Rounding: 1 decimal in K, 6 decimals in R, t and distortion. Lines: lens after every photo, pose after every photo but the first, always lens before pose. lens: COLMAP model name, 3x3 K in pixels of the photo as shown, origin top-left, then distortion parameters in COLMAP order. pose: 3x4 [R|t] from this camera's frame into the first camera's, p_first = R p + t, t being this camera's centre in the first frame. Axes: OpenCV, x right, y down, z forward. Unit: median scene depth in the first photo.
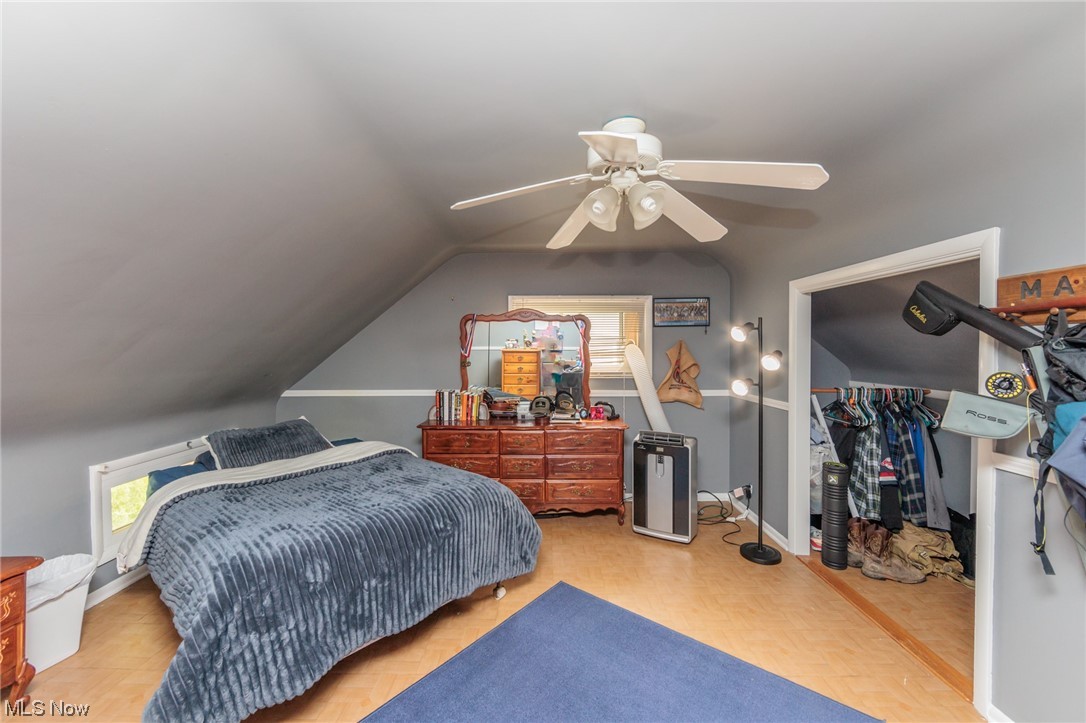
lens RADIAL K [[425.1, 0, 545.3], [0, 425.1, 355.3], [0, 0, 1]] dist [-0.005566, 0.000216]
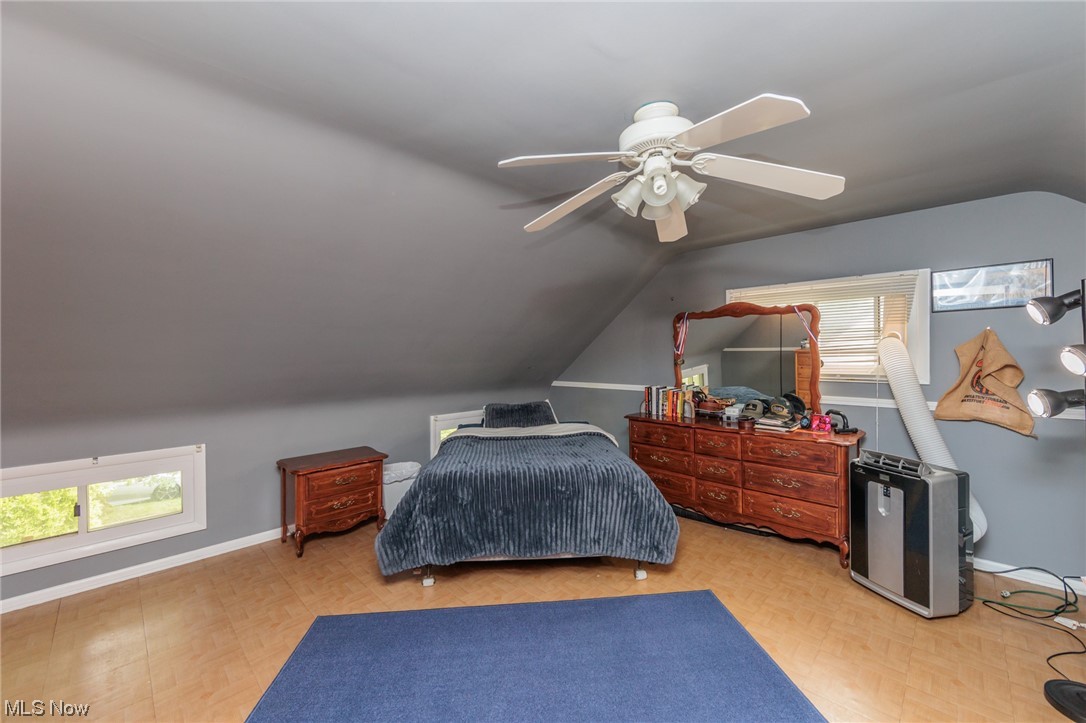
lens RADIAL K [[425.1, 0, 548.6], [0, 425.1, 359.7], [0, 0, 1]] dist [-0.005566, 0.000216]
pose [[0.719021, 0.006144, -0.694962, 0.351232], [-0.007177, 0.999973, 0.001416, 0.019056], [0.694952, 0.003970, 0.719045, 0.060210]]
